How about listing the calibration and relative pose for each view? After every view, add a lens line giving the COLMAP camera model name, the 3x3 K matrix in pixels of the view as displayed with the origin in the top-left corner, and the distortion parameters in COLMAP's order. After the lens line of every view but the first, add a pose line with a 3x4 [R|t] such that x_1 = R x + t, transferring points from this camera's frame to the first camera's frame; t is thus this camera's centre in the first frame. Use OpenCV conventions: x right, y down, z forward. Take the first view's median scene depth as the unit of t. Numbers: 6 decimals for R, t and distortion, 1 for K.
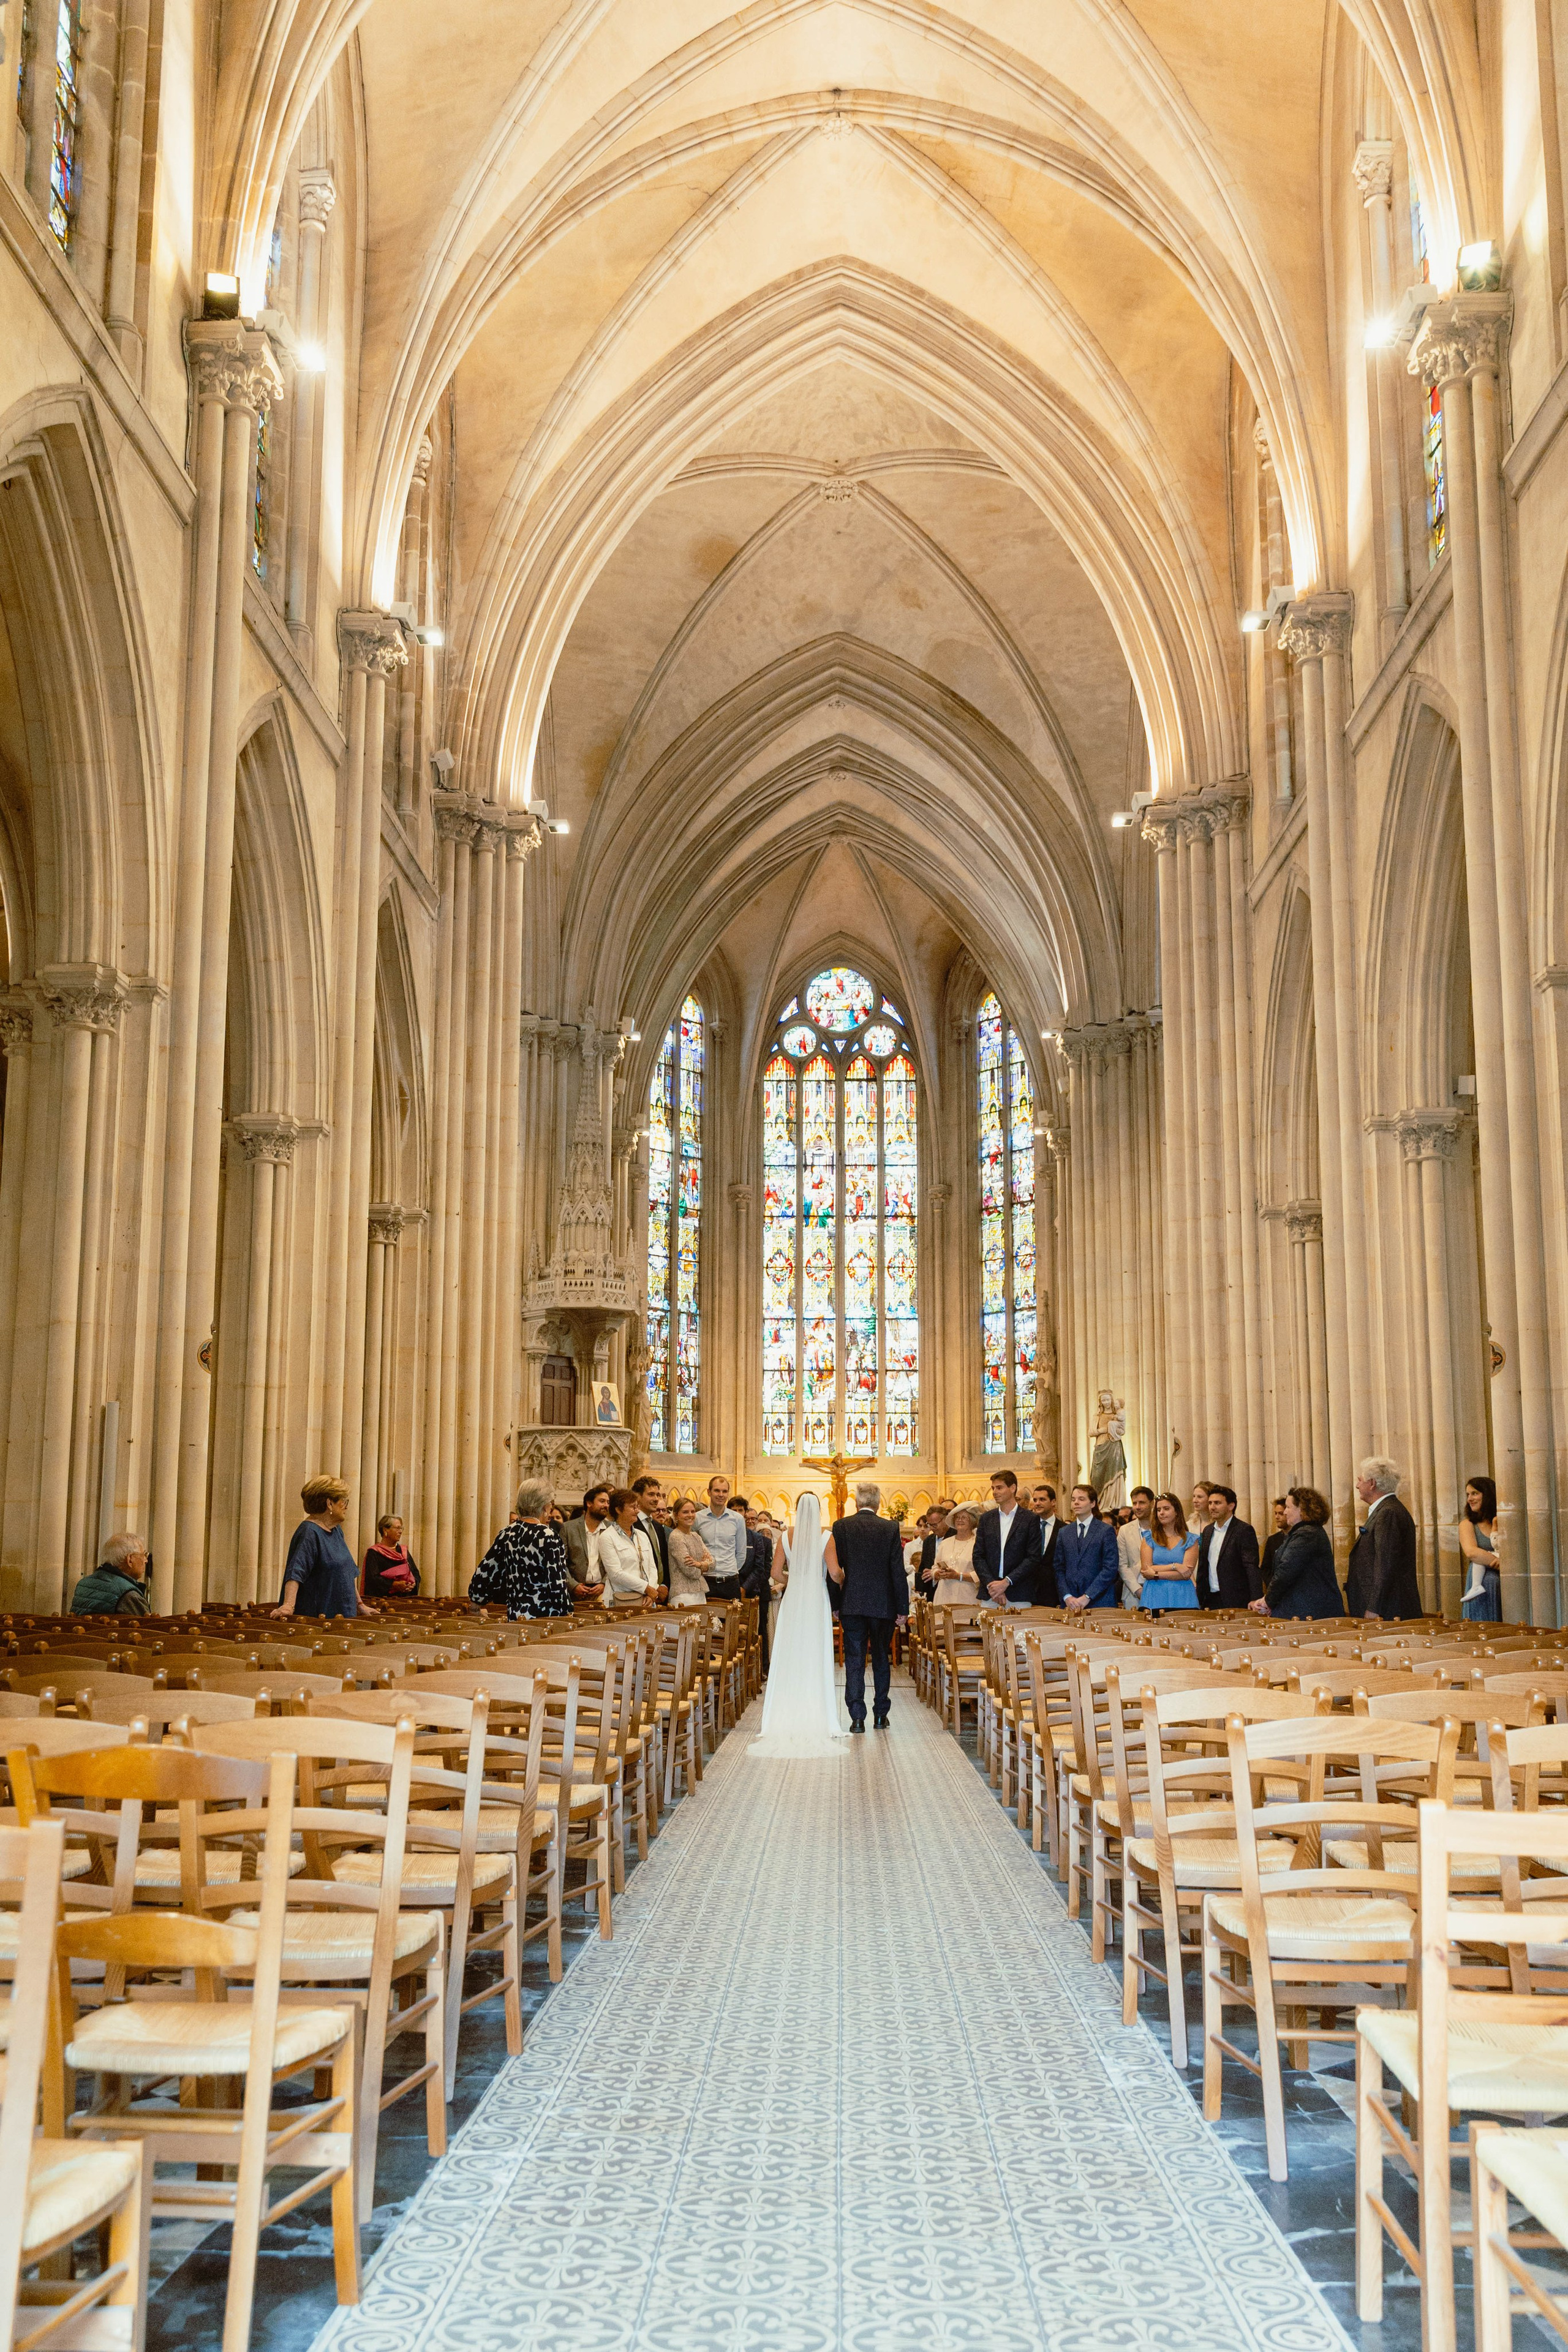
lens RADIAL K [[1876.8, 0, 758.7], [0, 1876.8, 1186.8], [0, 0, 1]] dist [-0.000009, 0.000717]
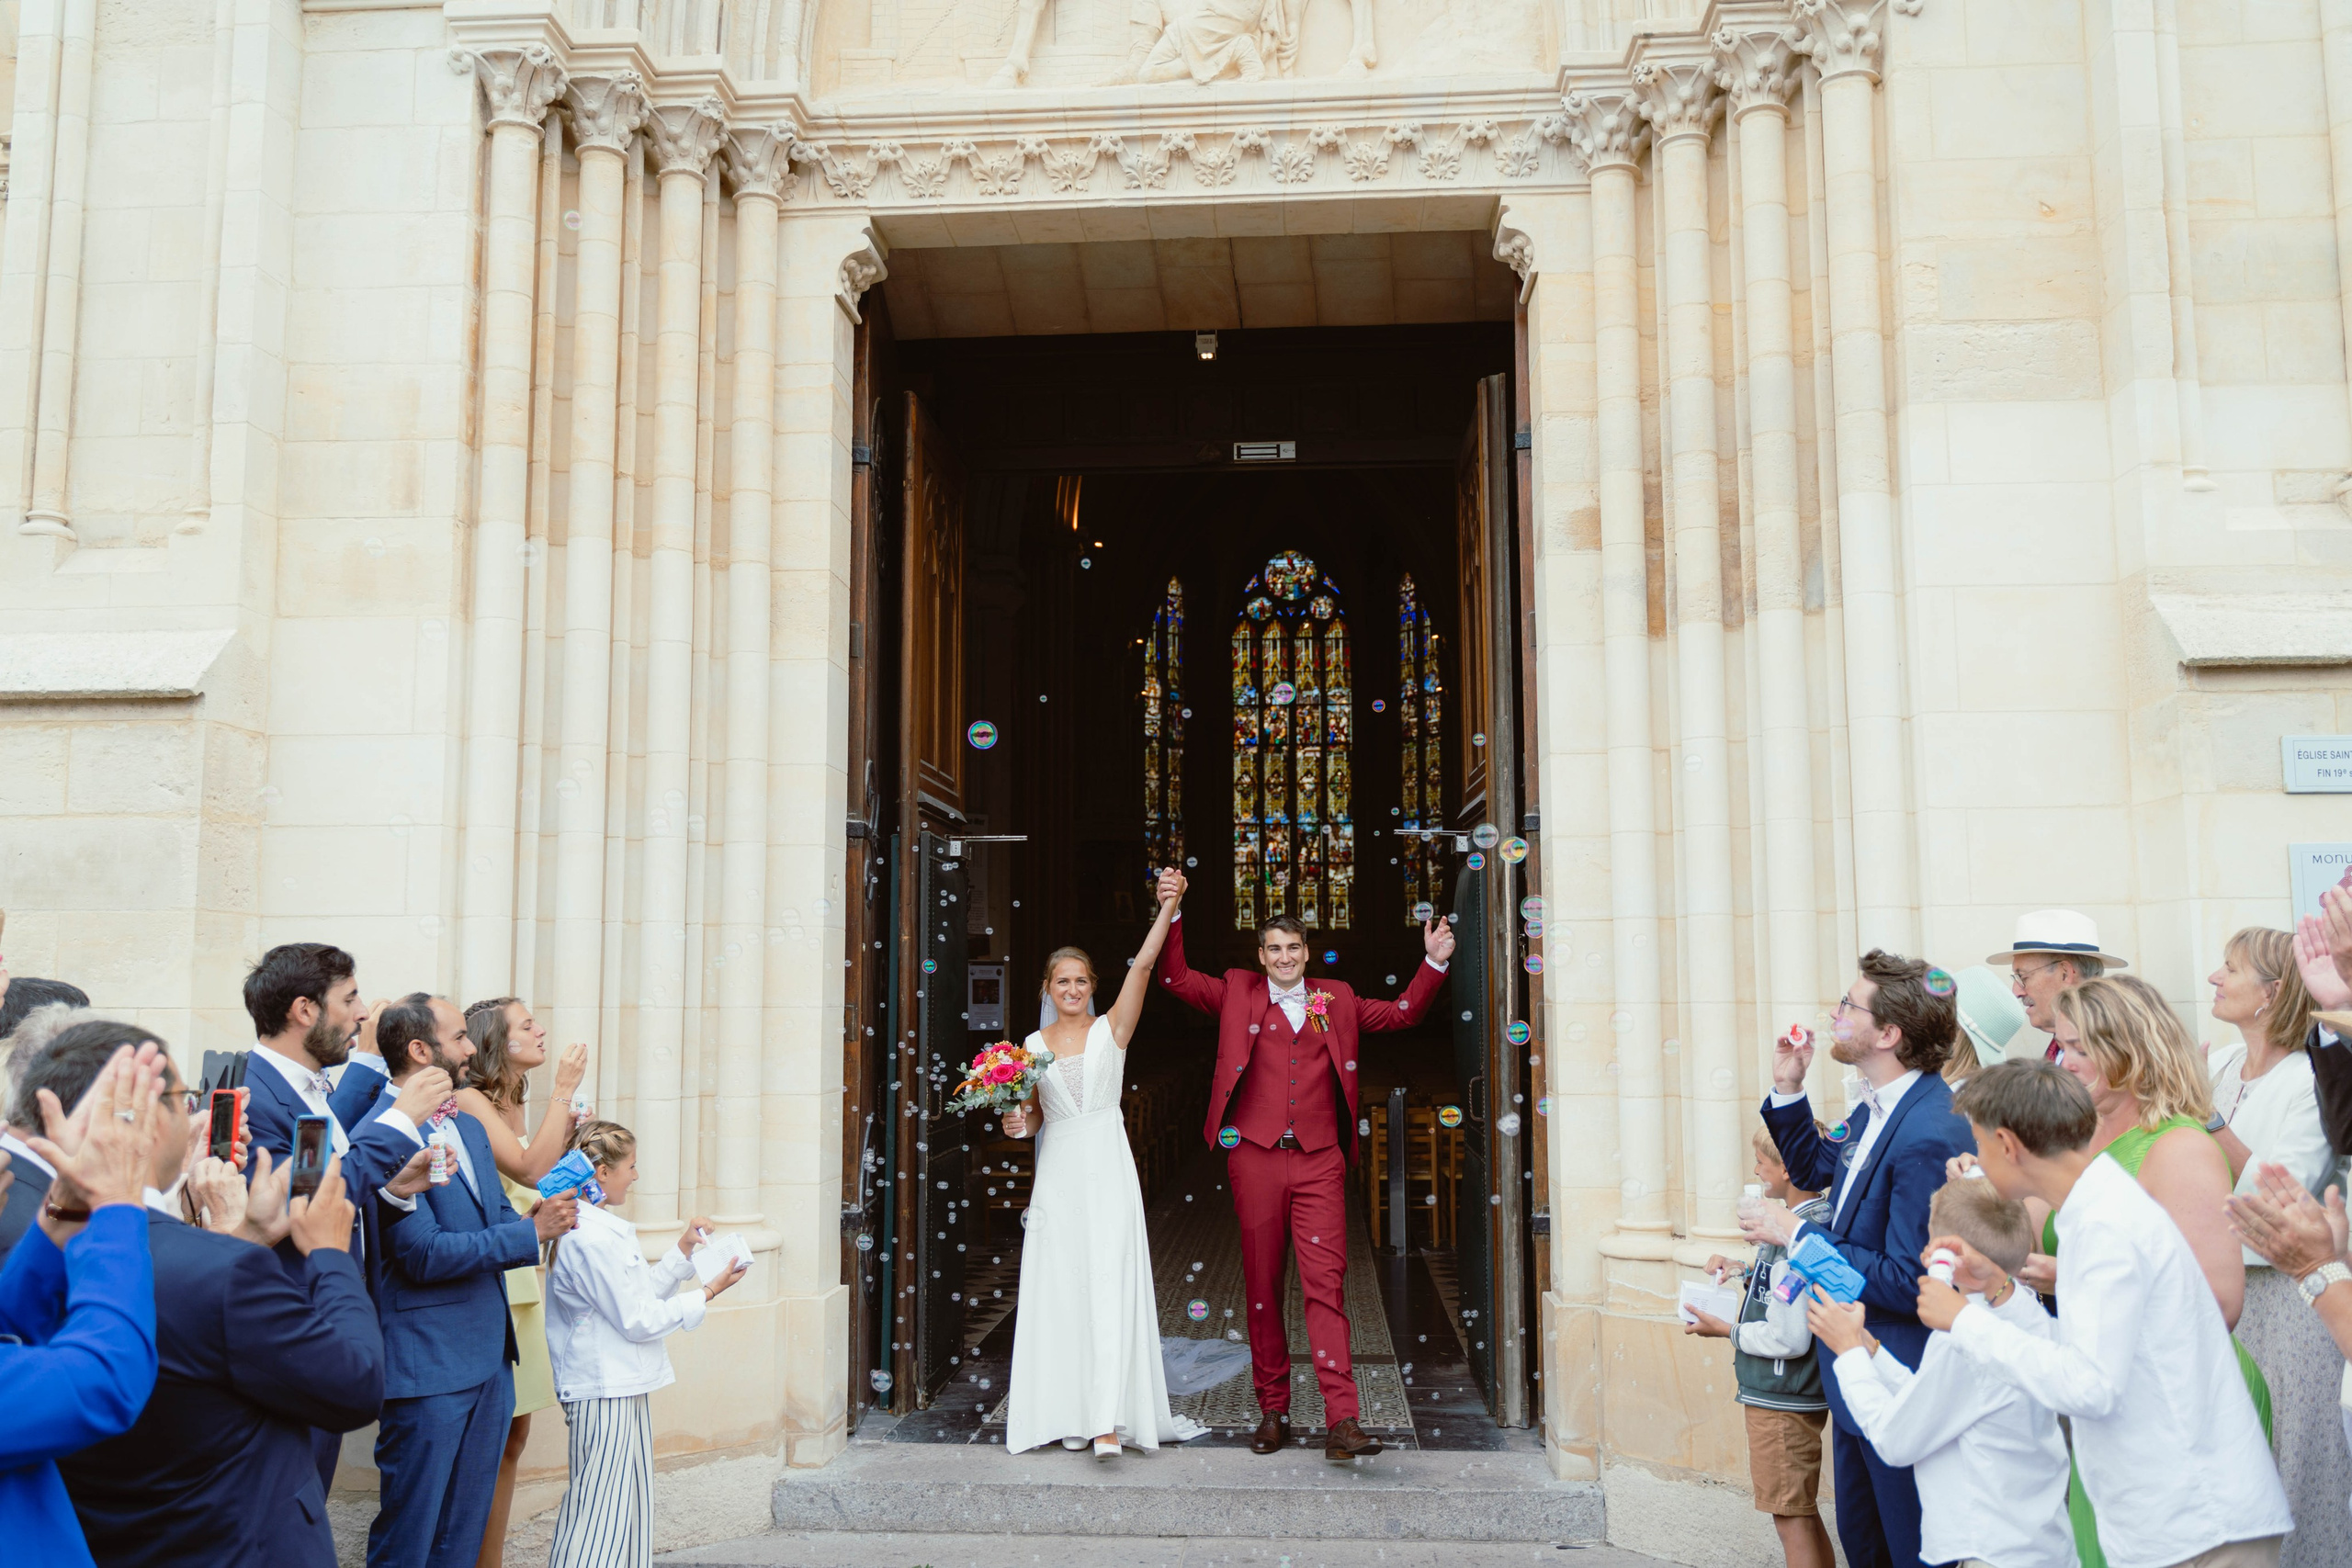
lens RADIAL K [[1876.6, 0, 1179.9], [0, 1876.6, 783.7], [0, 0, 1]] dist [-0.000009, 0.000717]
pose [[0.999530, -0.014592, -0.026973, 0.000371], [0.016995, 0.995693, 0.091136, -0.076960], [0.025527, -0.091551, 0.995473, -0.295110]]
